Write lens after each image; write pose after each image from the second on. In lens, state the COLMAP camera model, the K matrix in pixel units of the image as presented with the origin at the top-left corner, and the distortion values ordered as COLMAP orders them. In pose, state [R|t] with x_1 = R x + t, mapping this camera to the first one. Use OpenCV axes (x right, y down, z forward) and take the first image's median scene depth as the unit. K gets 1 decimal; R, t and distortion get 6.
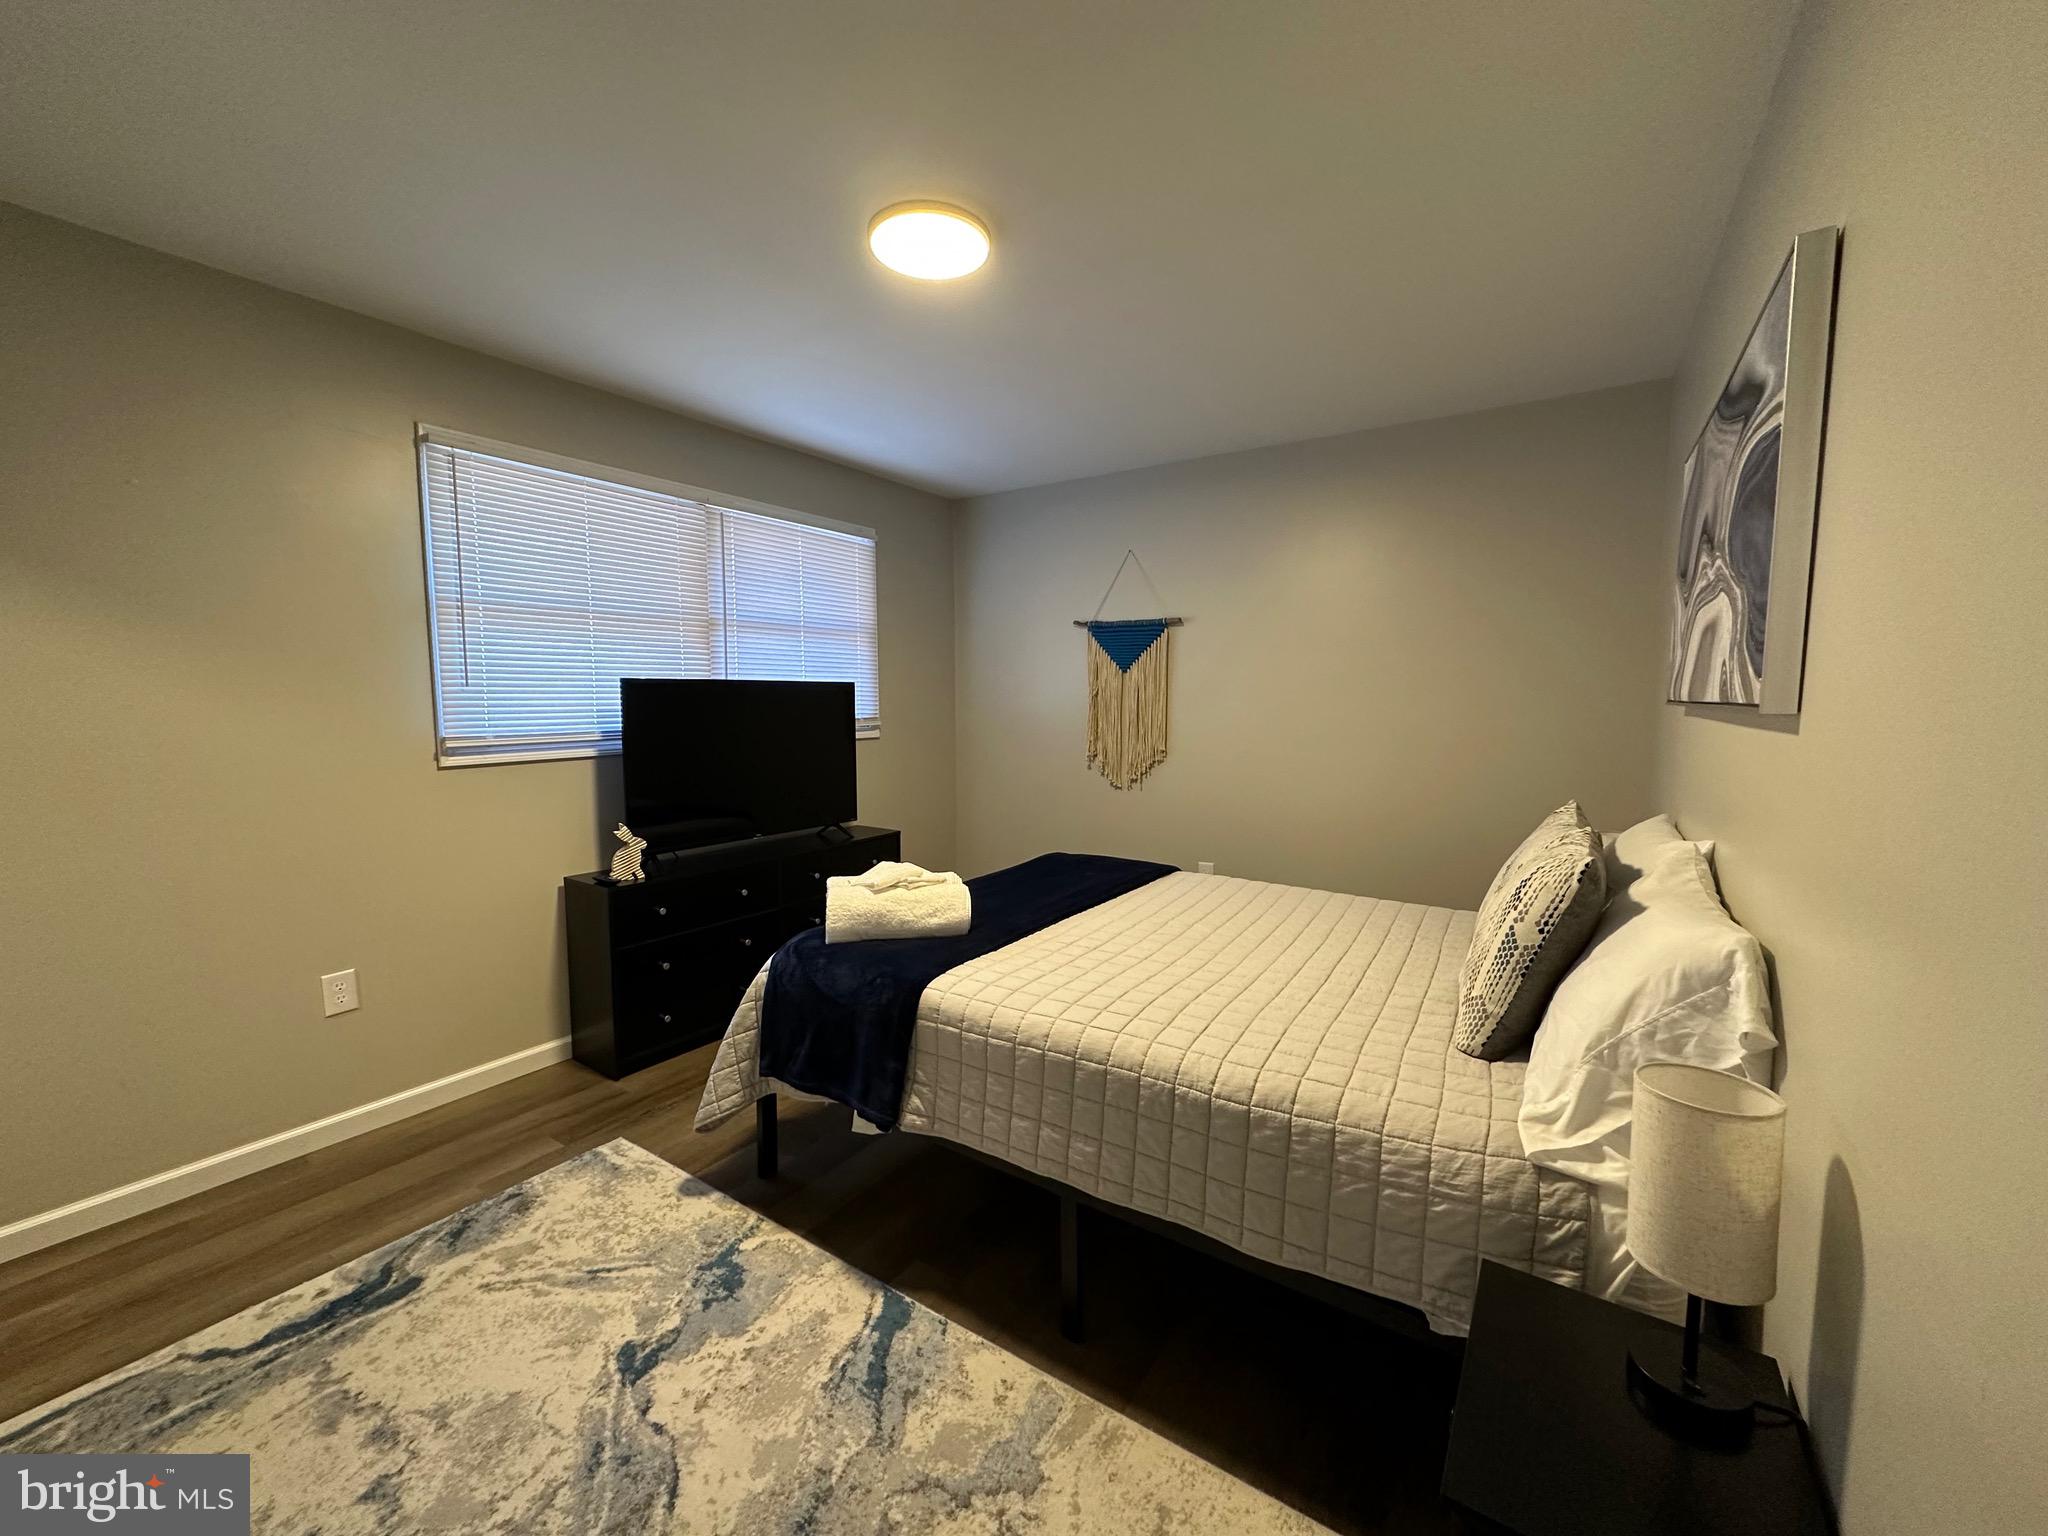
lens RADIAL K [[808.4, 0, 1024.0], [0, 808.4, 768.0], [0, 0, 1]] dist [-0.001137, -0.000020]
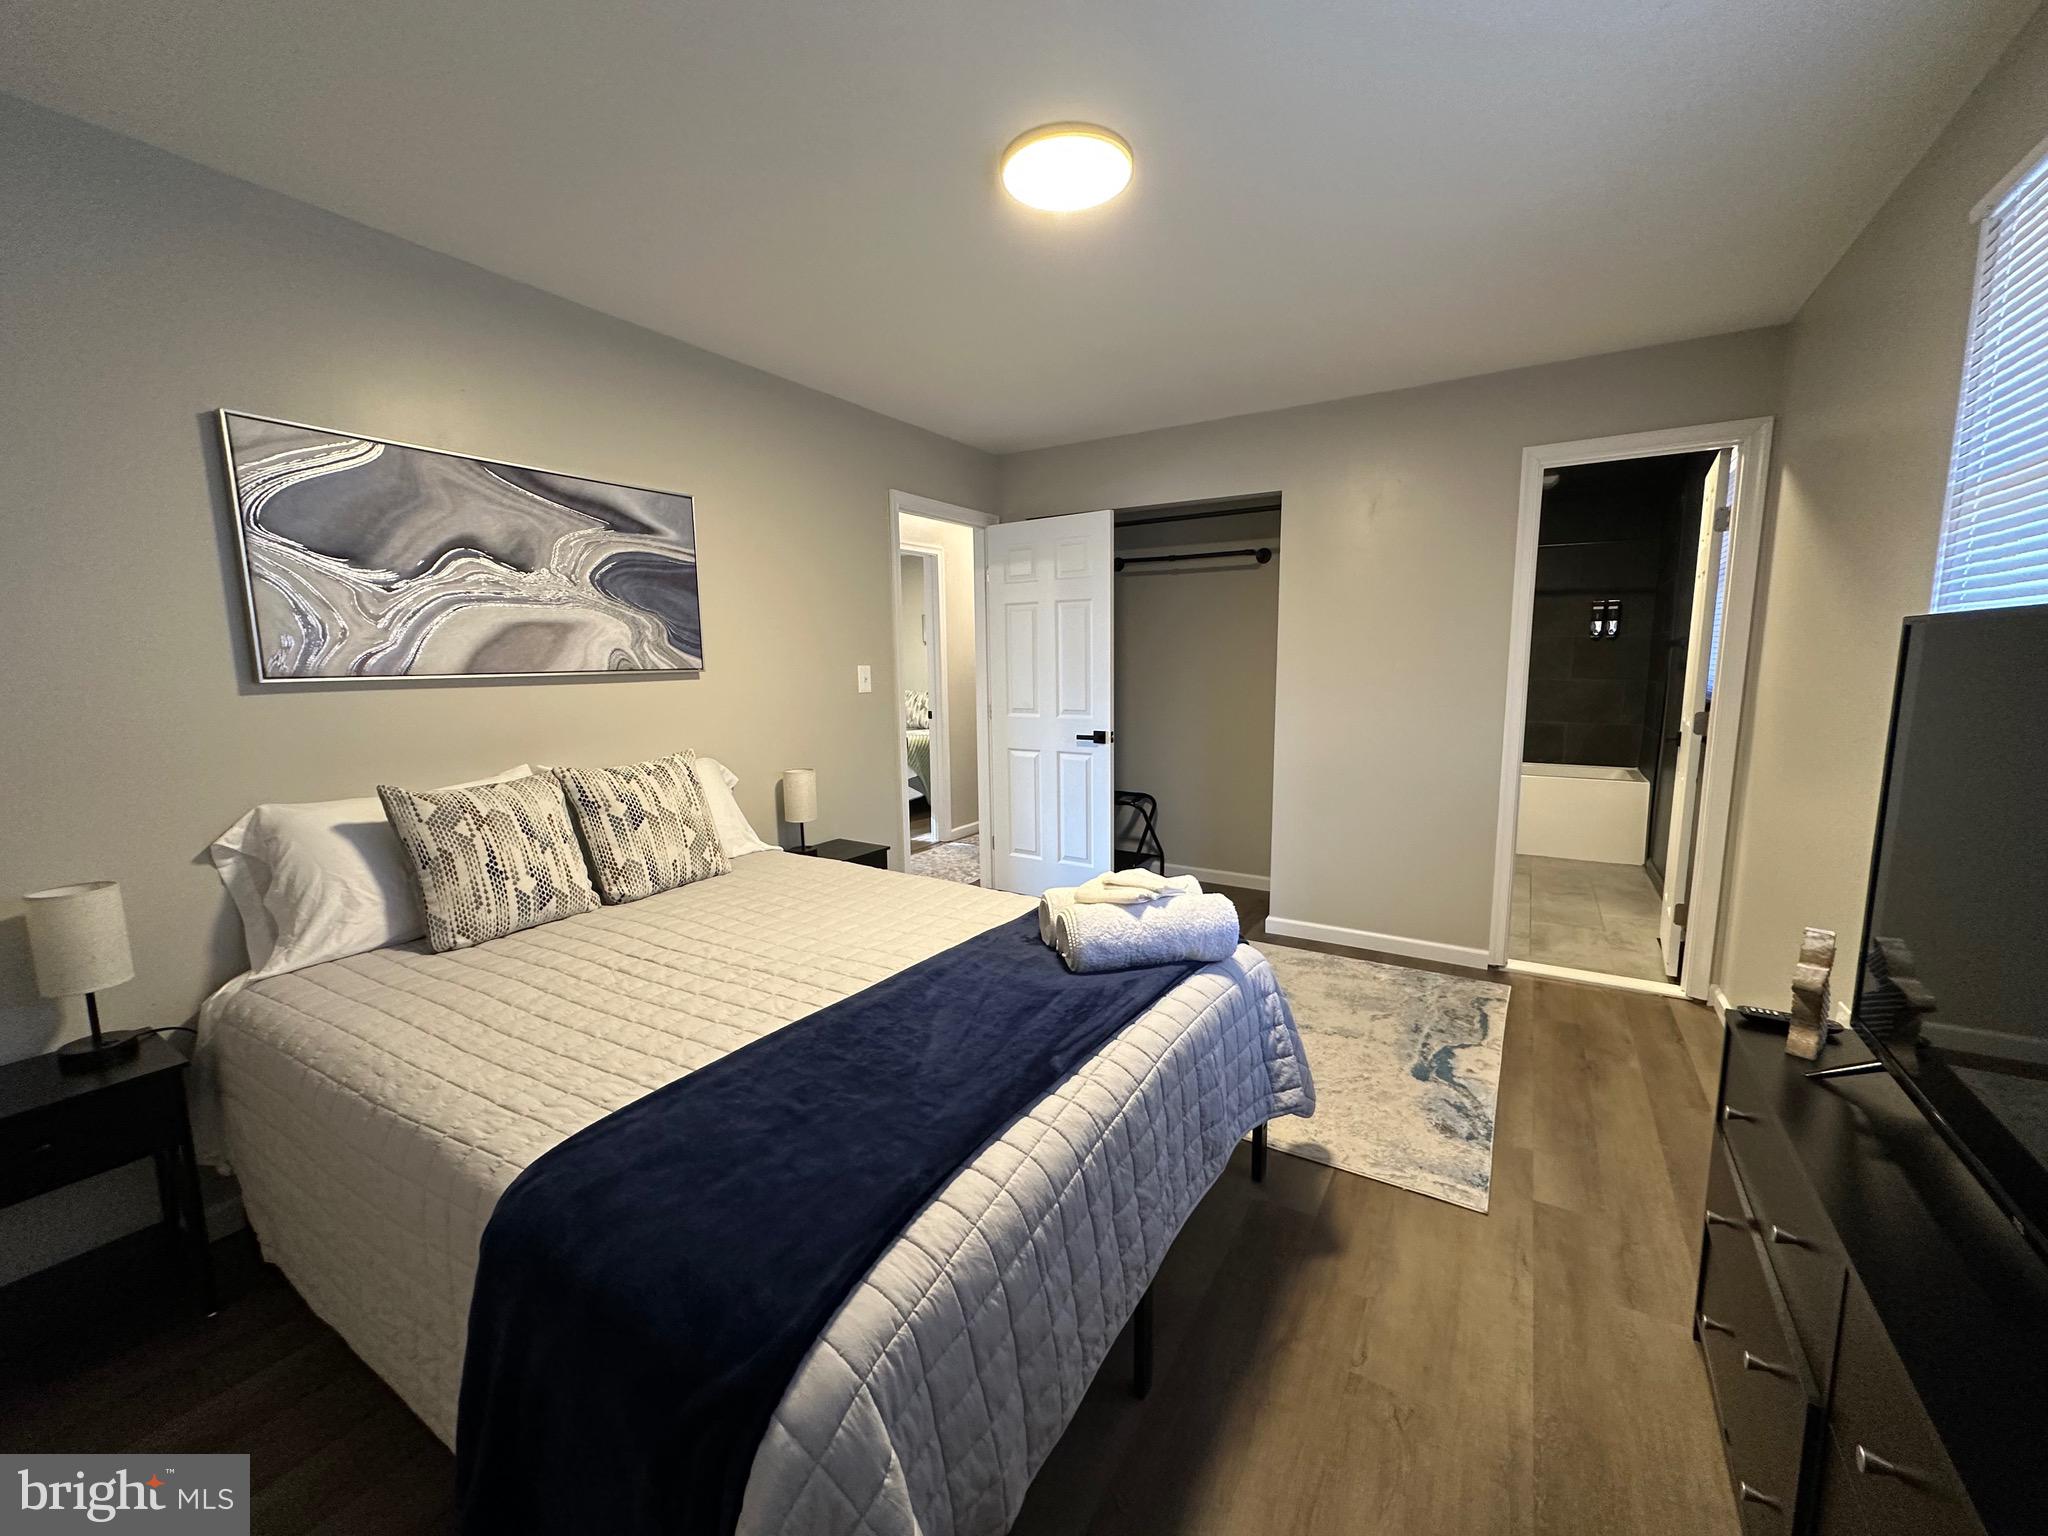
lens RADIAL K [[808.4, 0, 1024.0], [0, 808.4, 768.0], [0, 0, 1]] dist [-0.001137, -0.000020]
pose [[-0.999206, 0.007489, -0.039136, -0.018272], [-0.001600, 0.973846, 0.227202, -0.171200], [0.039814, 0.227084, -0.973061, 1.909087]]
